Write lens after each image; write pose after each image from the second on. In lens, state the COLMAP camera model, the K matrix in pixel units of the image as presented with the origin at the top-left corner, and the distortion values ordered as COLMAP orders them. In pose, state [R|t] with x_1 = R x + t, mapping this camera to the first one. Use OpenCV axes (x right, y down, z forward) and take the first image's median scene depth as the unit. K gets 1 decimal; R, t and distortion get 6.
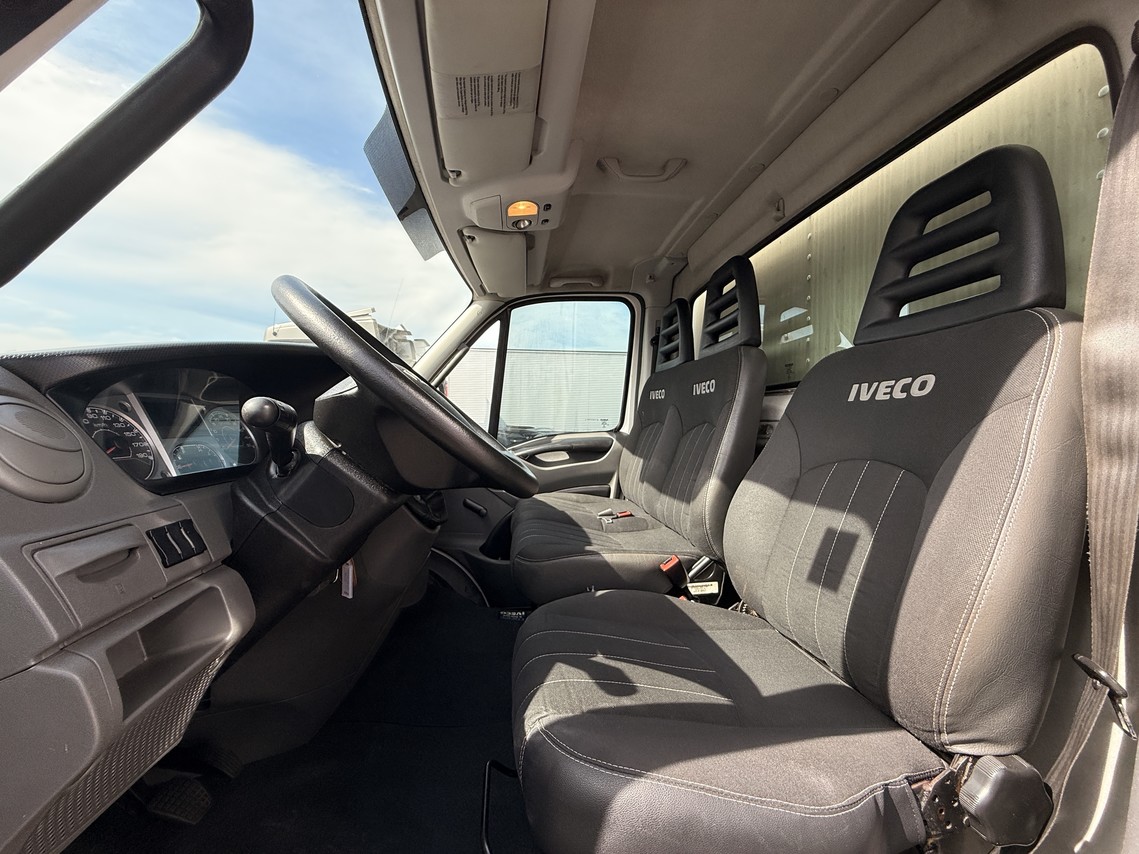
lens RADIAL K [[449.2, 0, 570.3], [0, 449.2, 430.8], [0, 0, 1]] dist [-0.000197, 0.000070]
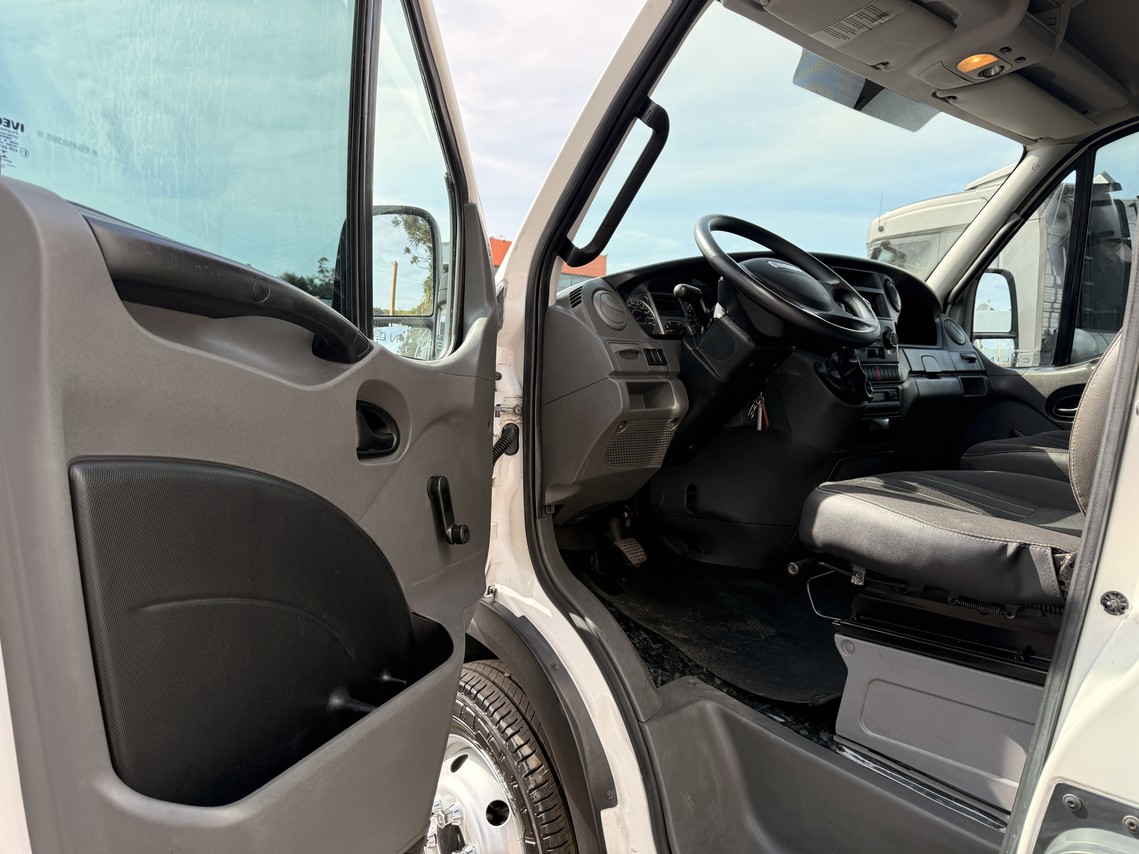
lens RADIAL K [[989.8, 0, 542.7], [0, 989.8, 420.1], [0, 0, 1]] dist [0.065770, -0.123965]
pose [[0.550424, 0.014100, -0.834766, 2.450584], [-0.009568, 0.999898, 0.010581, 0.449302], [0.834831, 0.002163, 0.550503, -1.801097]]
